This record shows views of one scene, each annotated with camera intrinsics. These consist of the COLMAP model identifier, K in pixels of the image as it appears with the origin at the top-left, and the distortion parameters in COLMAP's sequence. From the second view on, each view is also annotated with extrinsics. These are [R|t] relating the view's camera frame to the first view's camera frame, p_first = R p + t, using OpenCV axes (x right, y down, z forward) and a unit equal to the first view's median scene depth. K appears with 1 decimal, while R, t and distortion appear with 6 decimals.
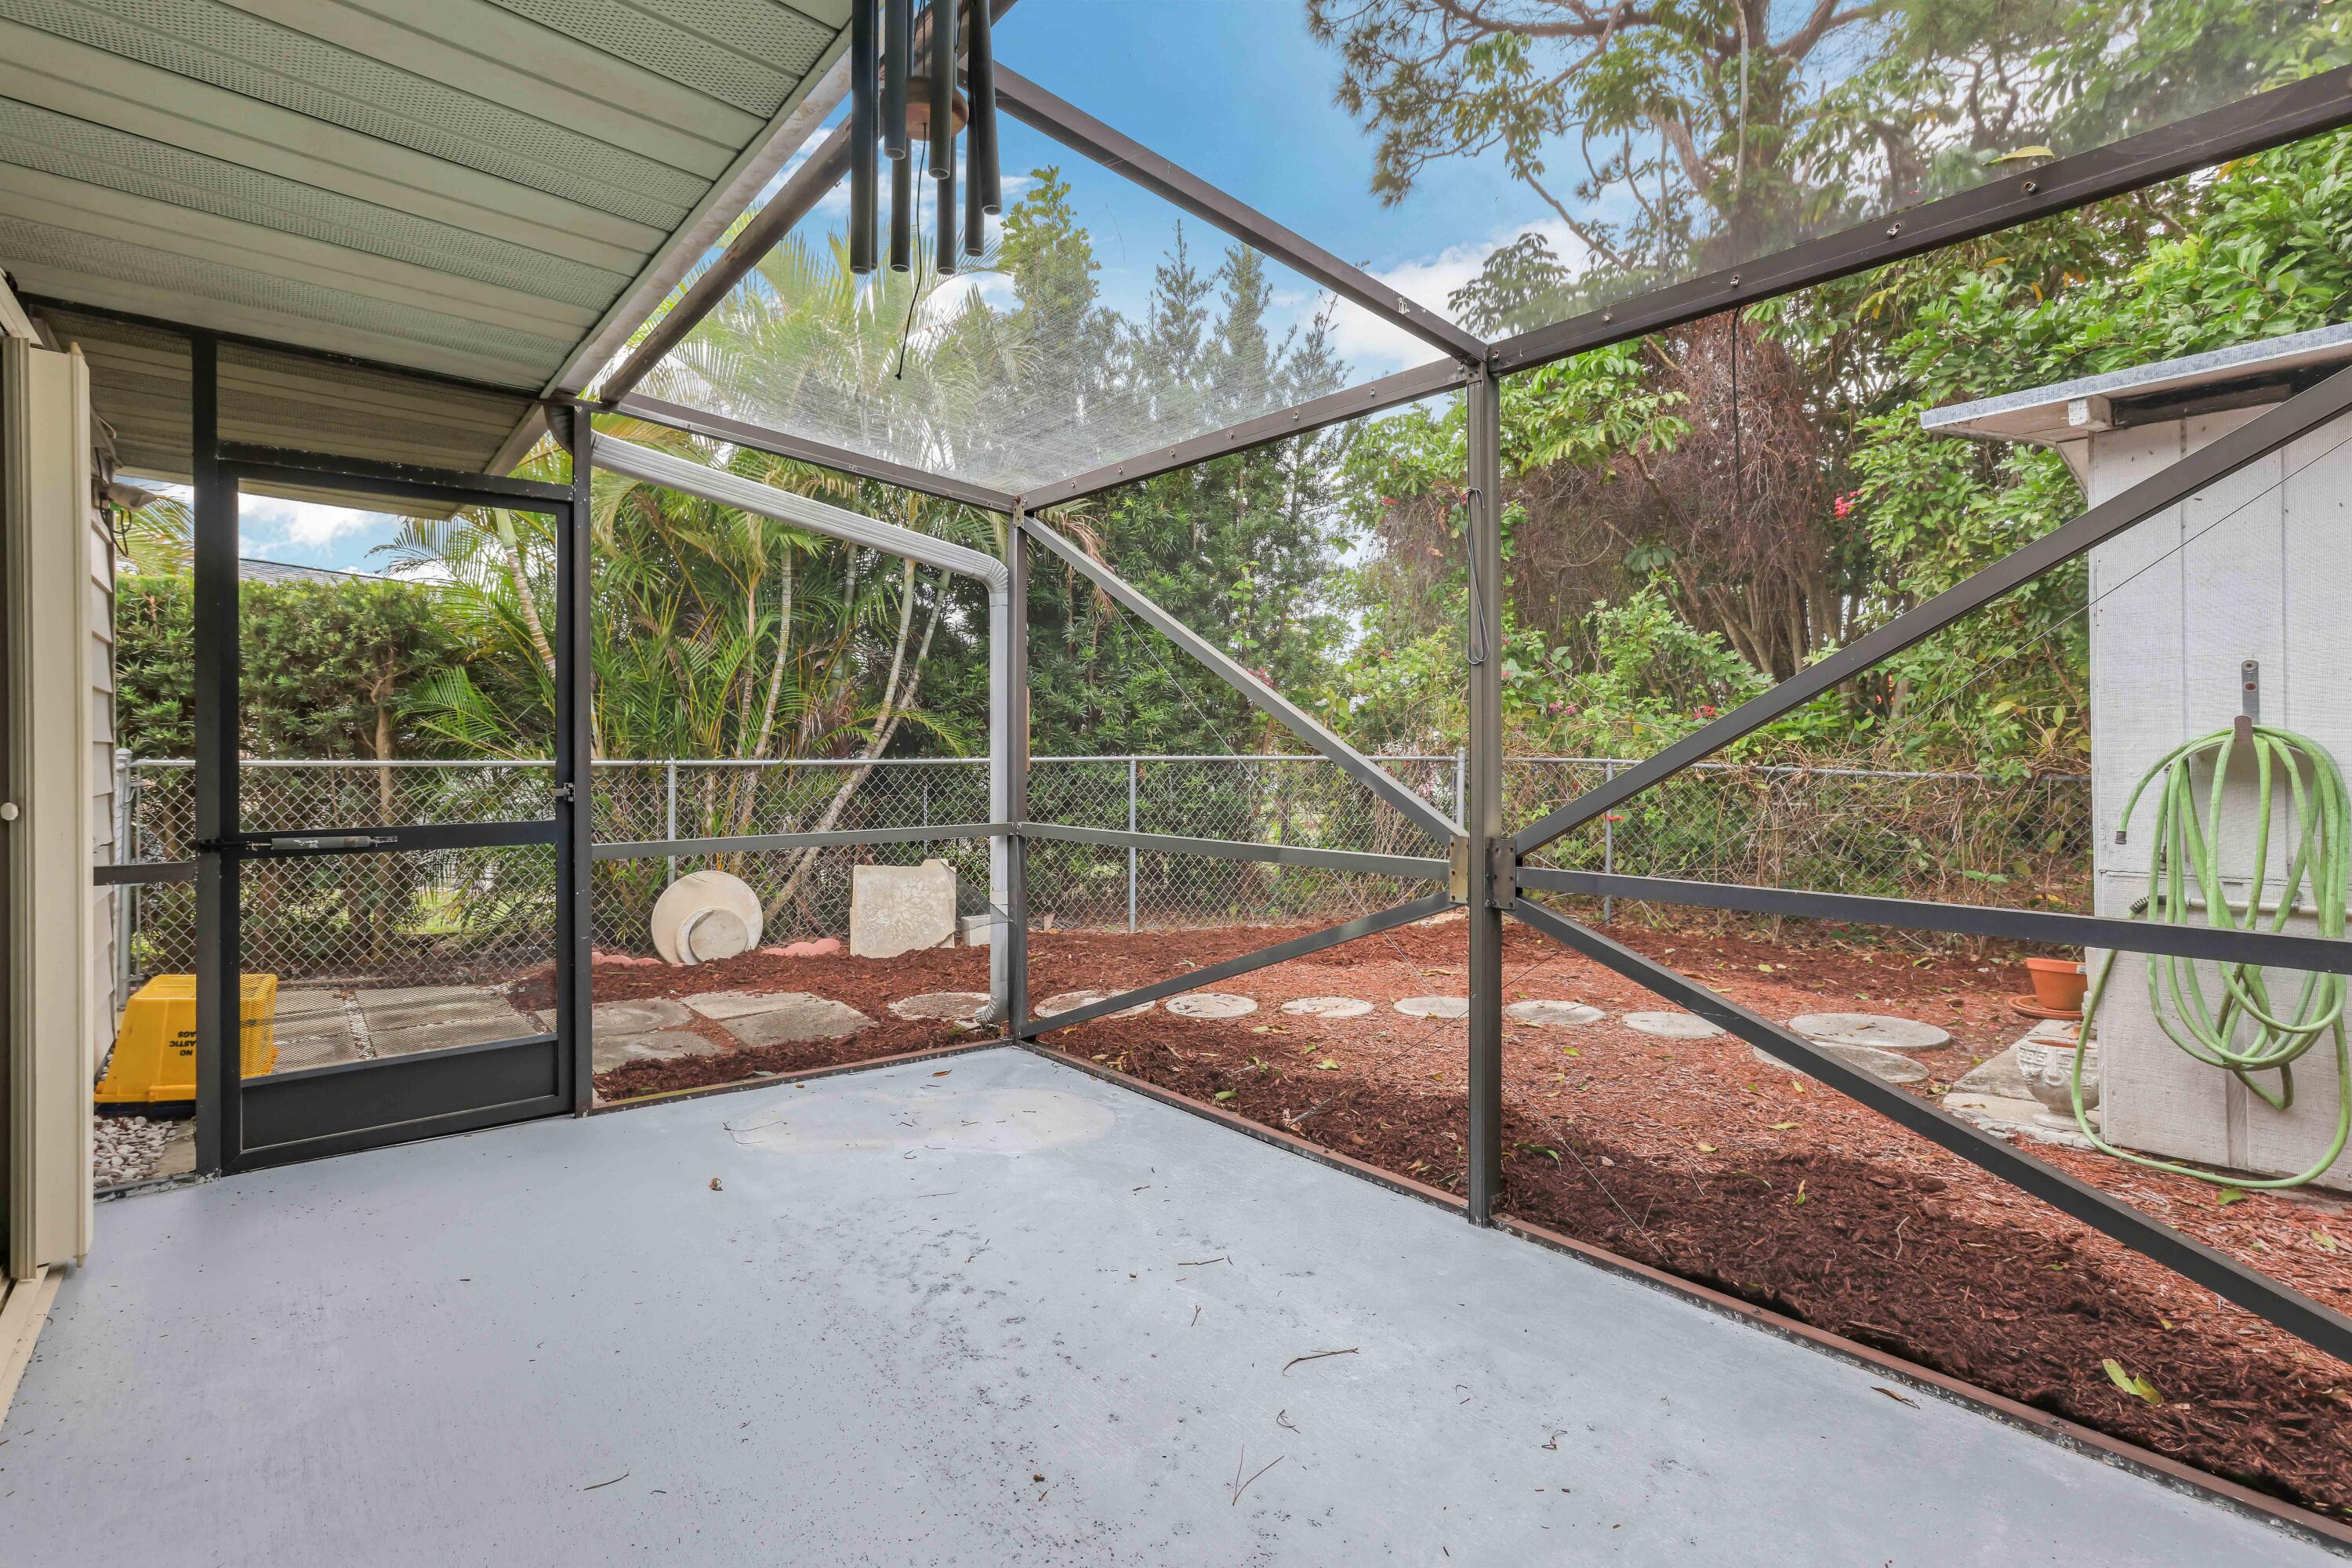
lens RADIAL K [[1104.5, 0, 1161.8], [0, 1104.5, 781.2], [0, 0, 1]] dist [-0.047477, 0.028223]
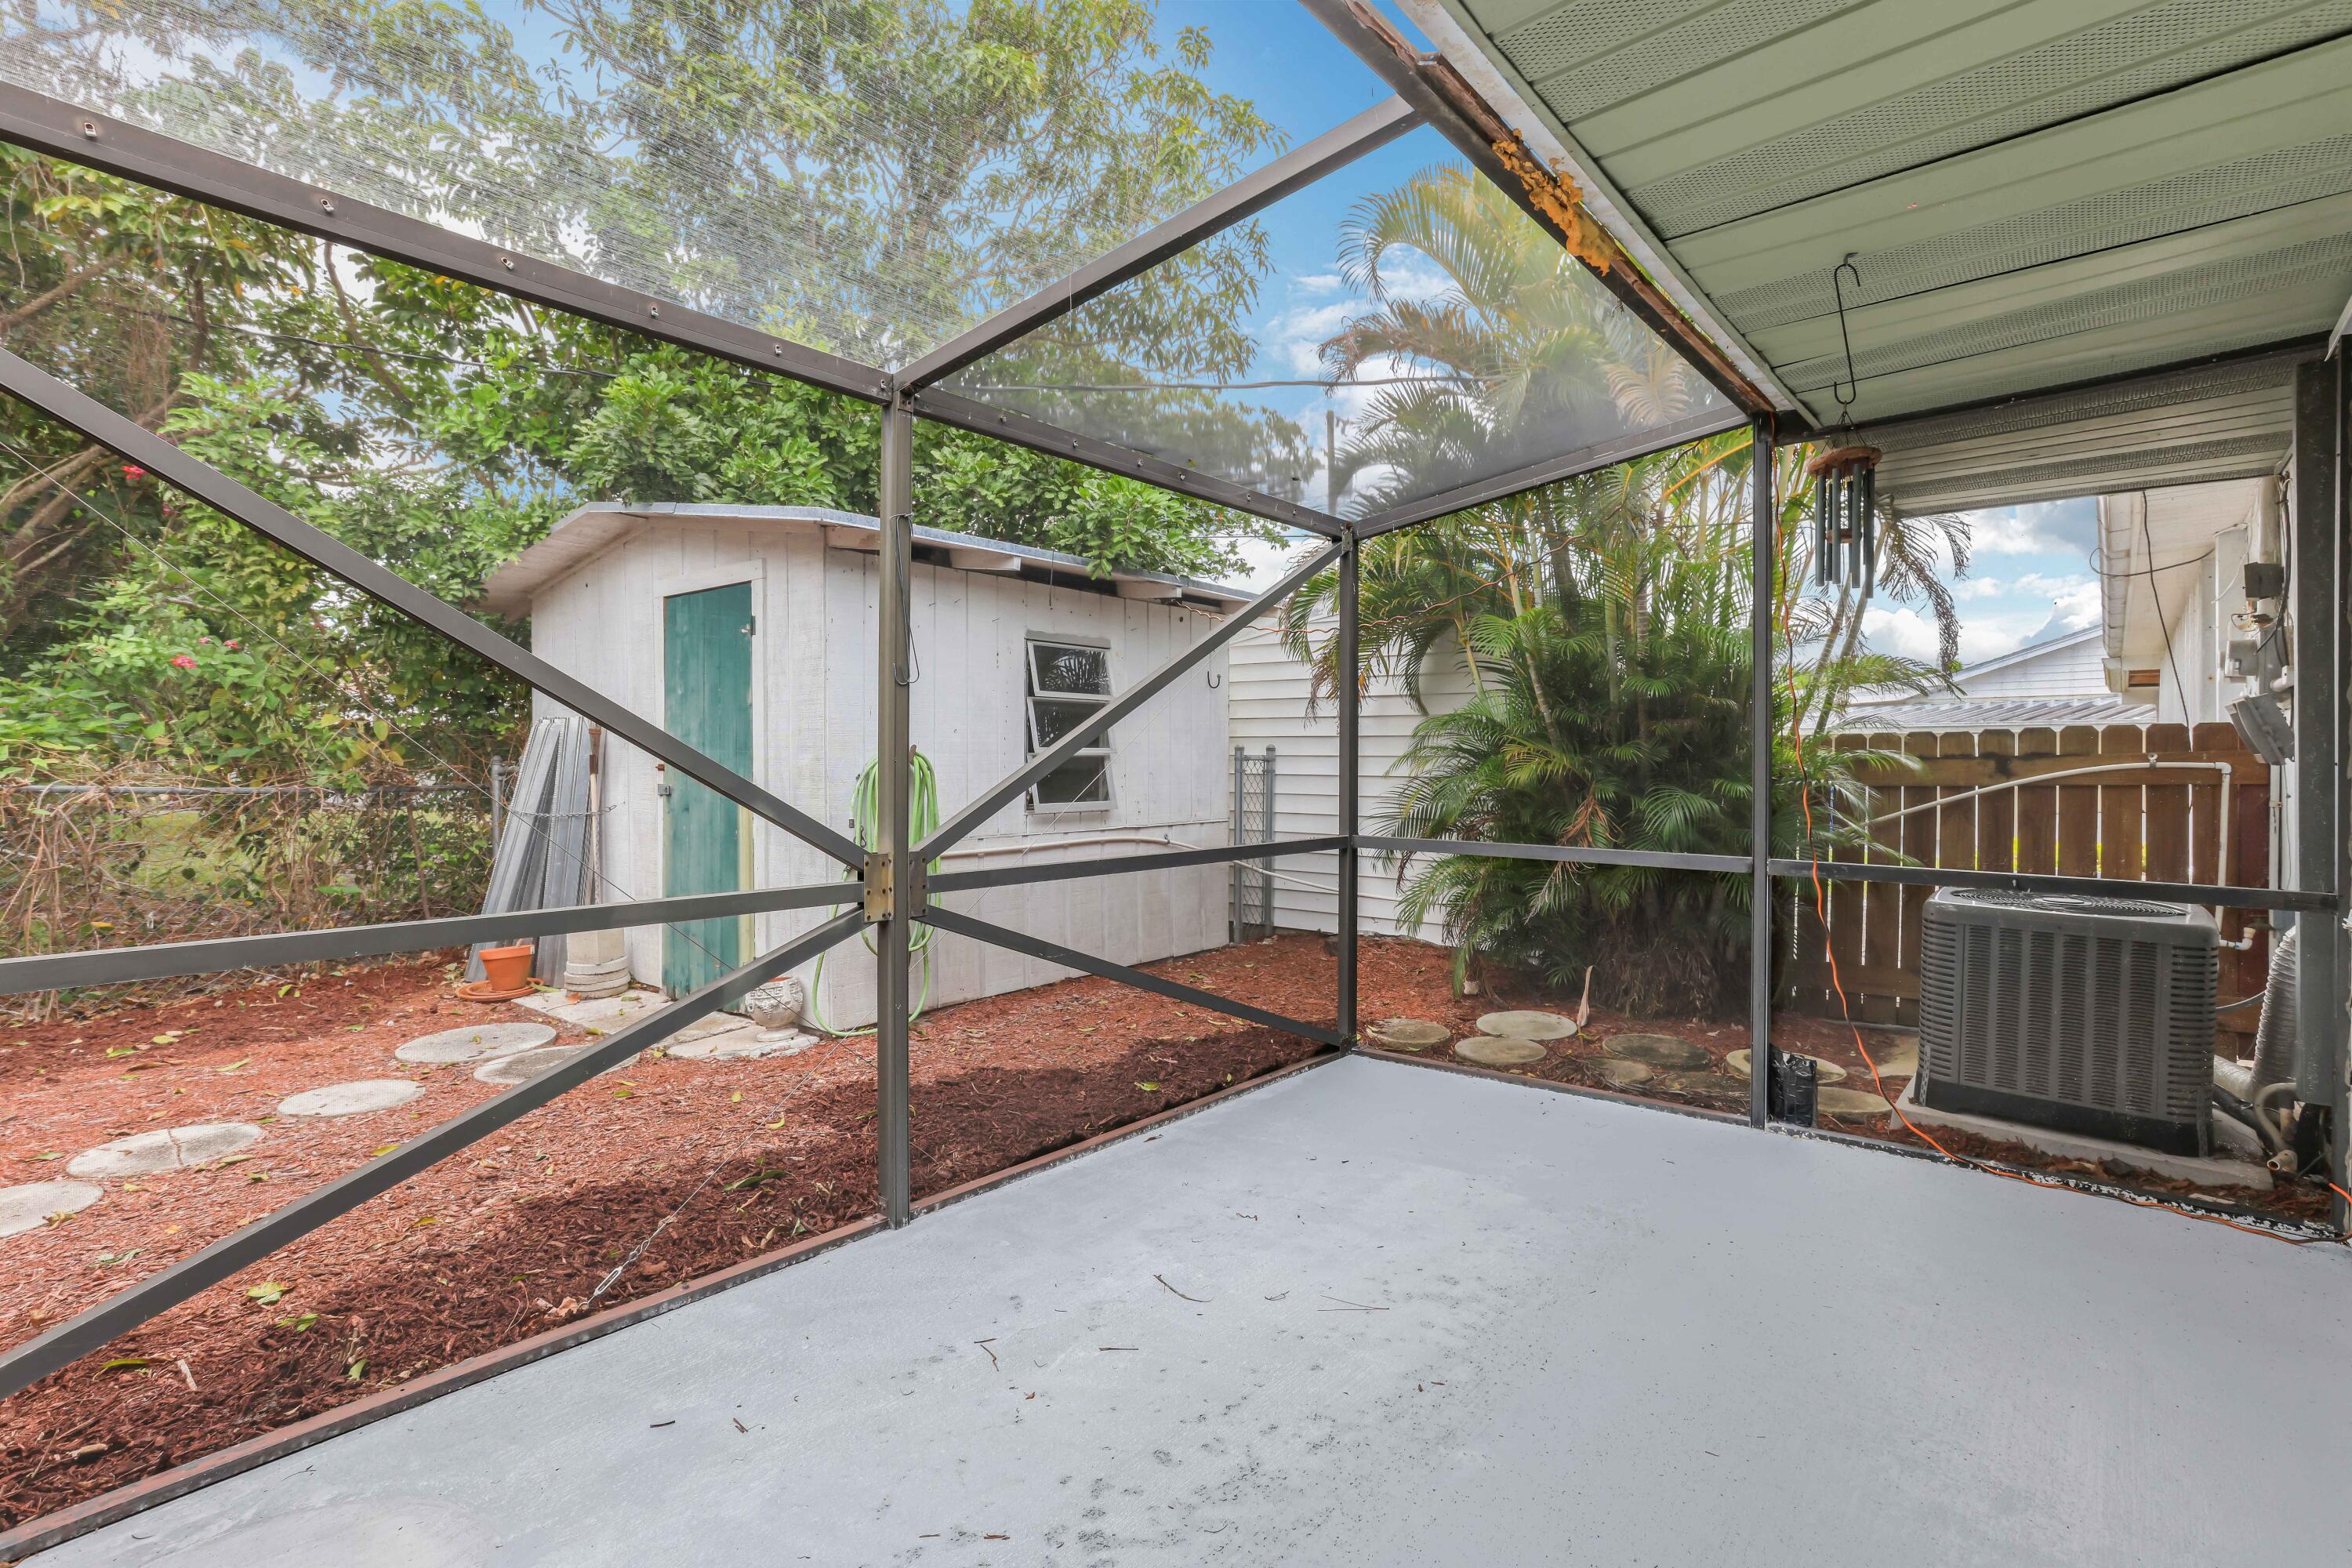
lens RADIAL K [[1079.8, 0, 1168.5], [0, 1079.8, 743.1], [0, 0, 1]] dist [-0.045022, 0.025847]
pose [[-0.158297, 0.015865, 0.987264, -1.005464], [0.026588, 0.999577, -0.011800, -0.049947], [-0.987033, 0.024382, -0.158652, 1.172772]]
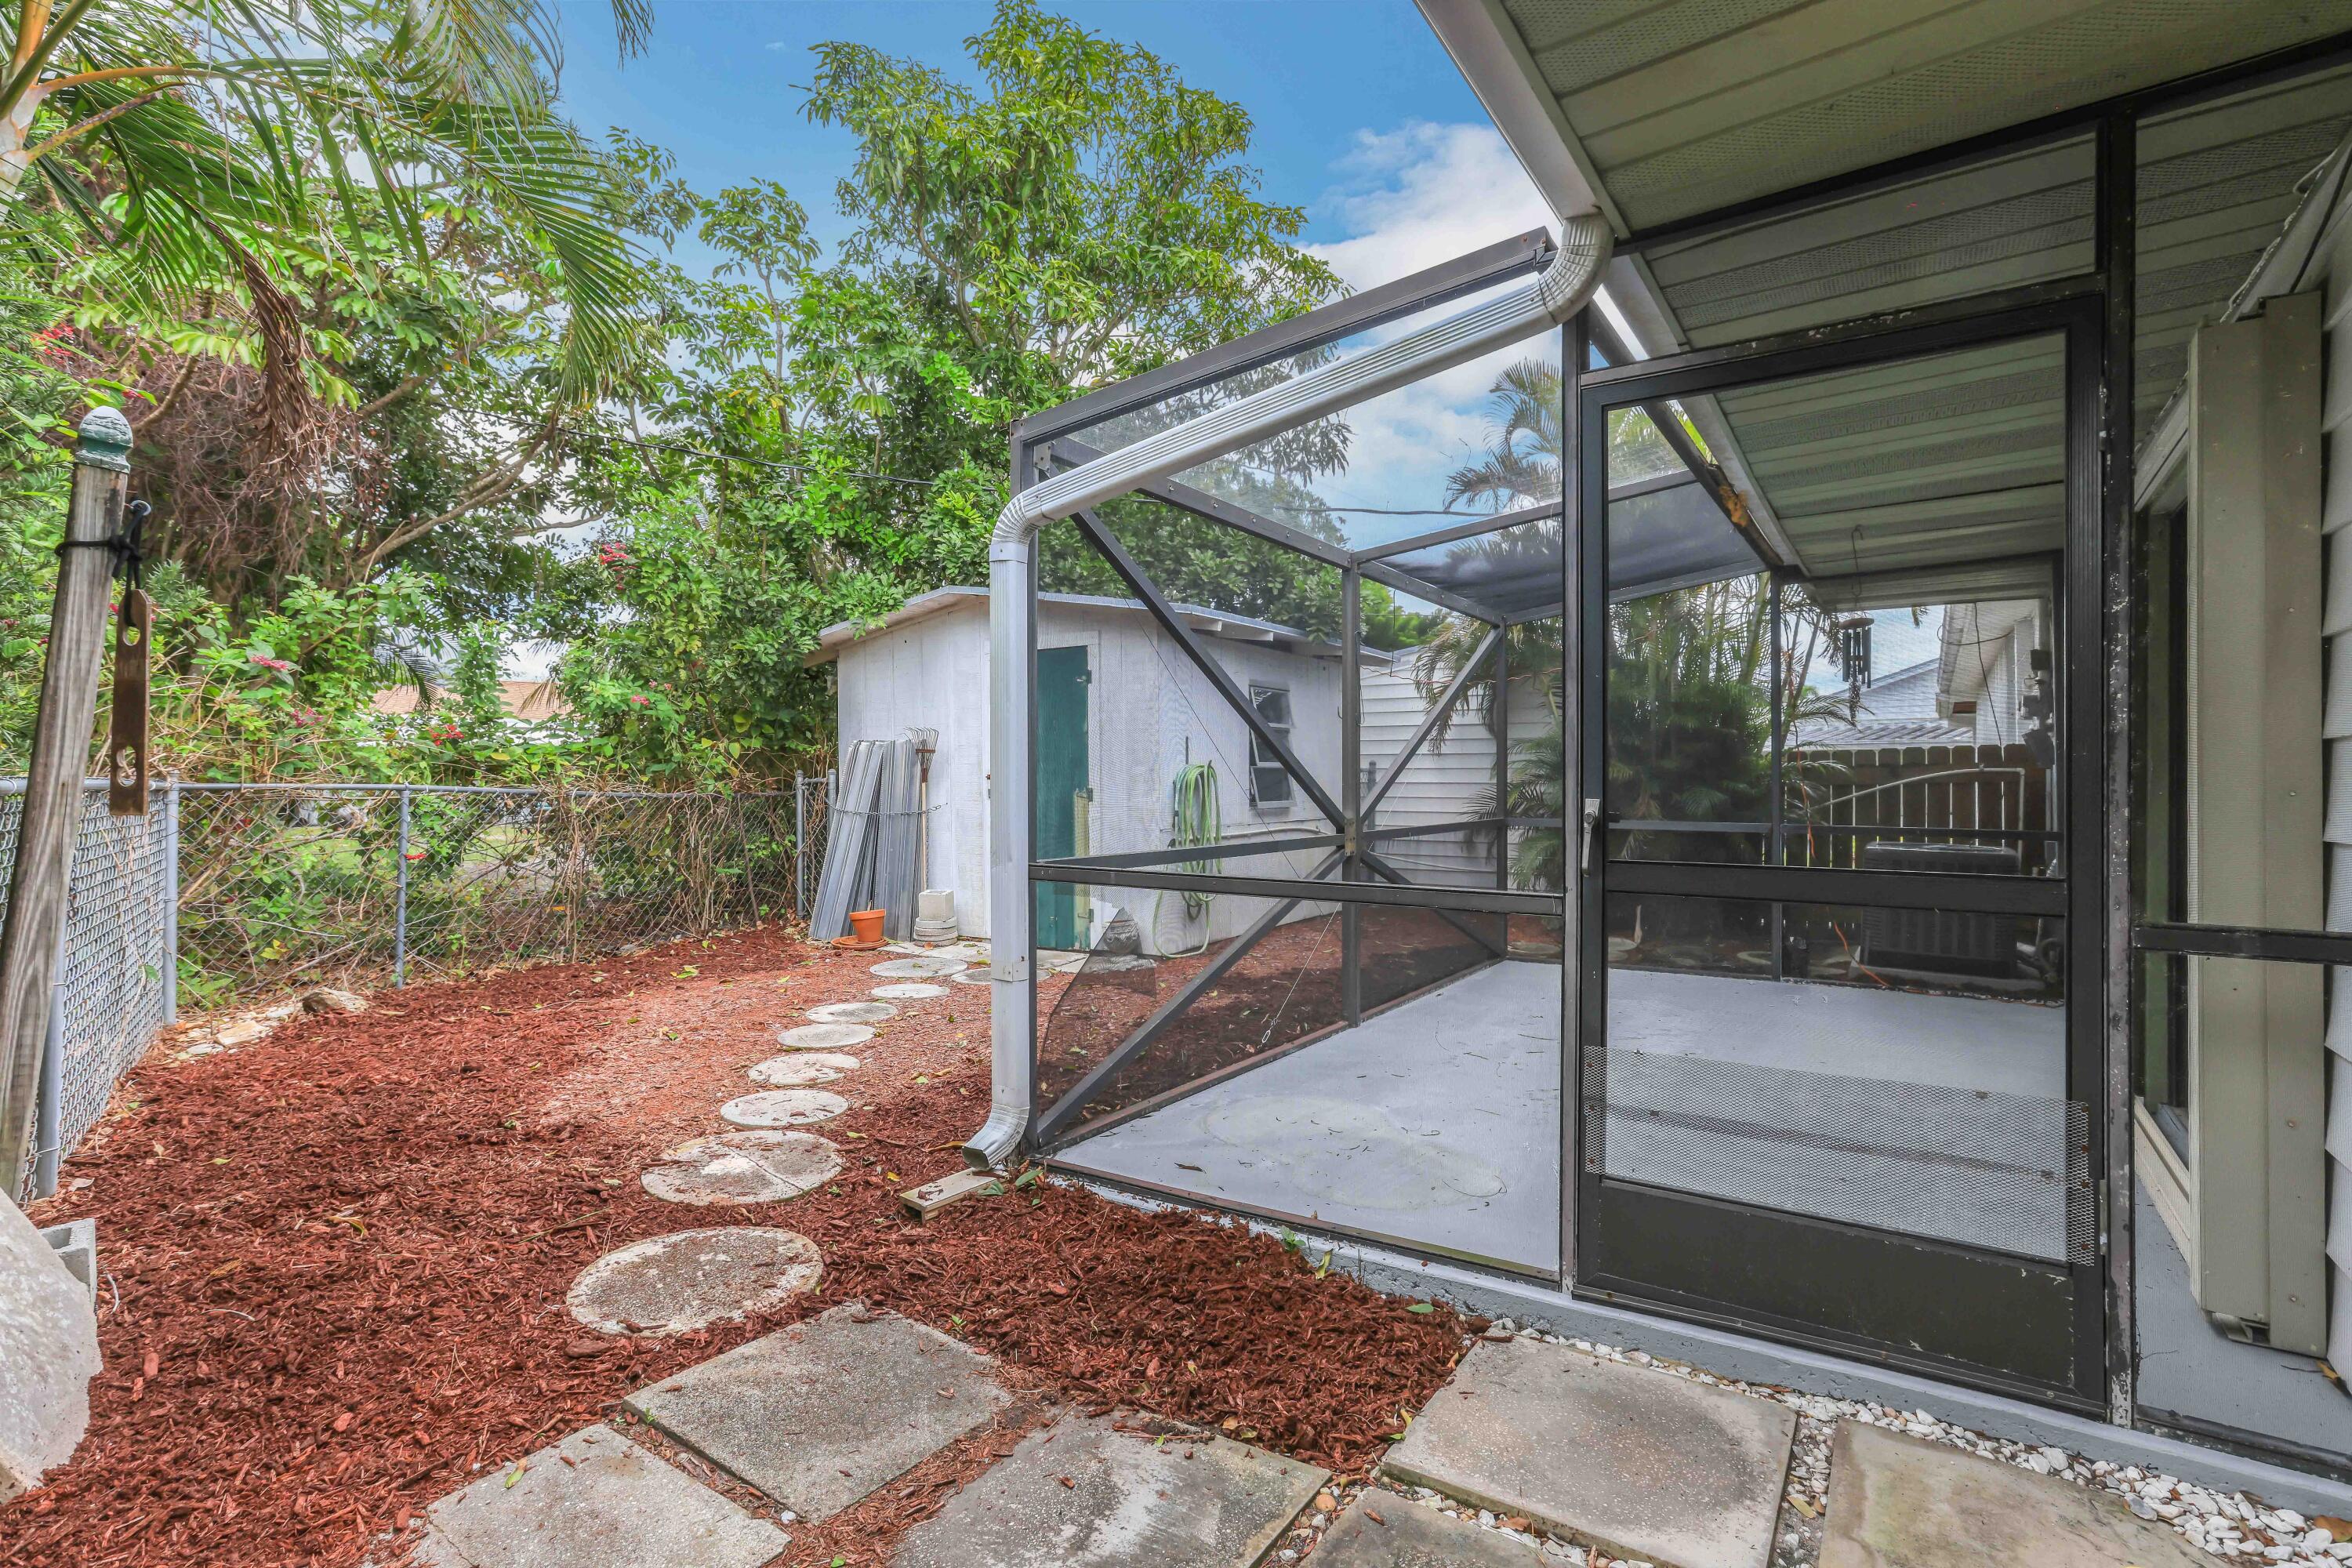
lens RADIAL K [[1081.4, 0, 1176.4], [0, 1081.4, 753.2], [0, 0, 1]] dist [-0.031031, 0.024888]
pose [[-0.269694, 0.025381, 0.962612, -1.850555], [0.030123, 0.999386, -0.017911, -0.050992], [-0.962475, 0.024166, -0.270293, 2.324240]]
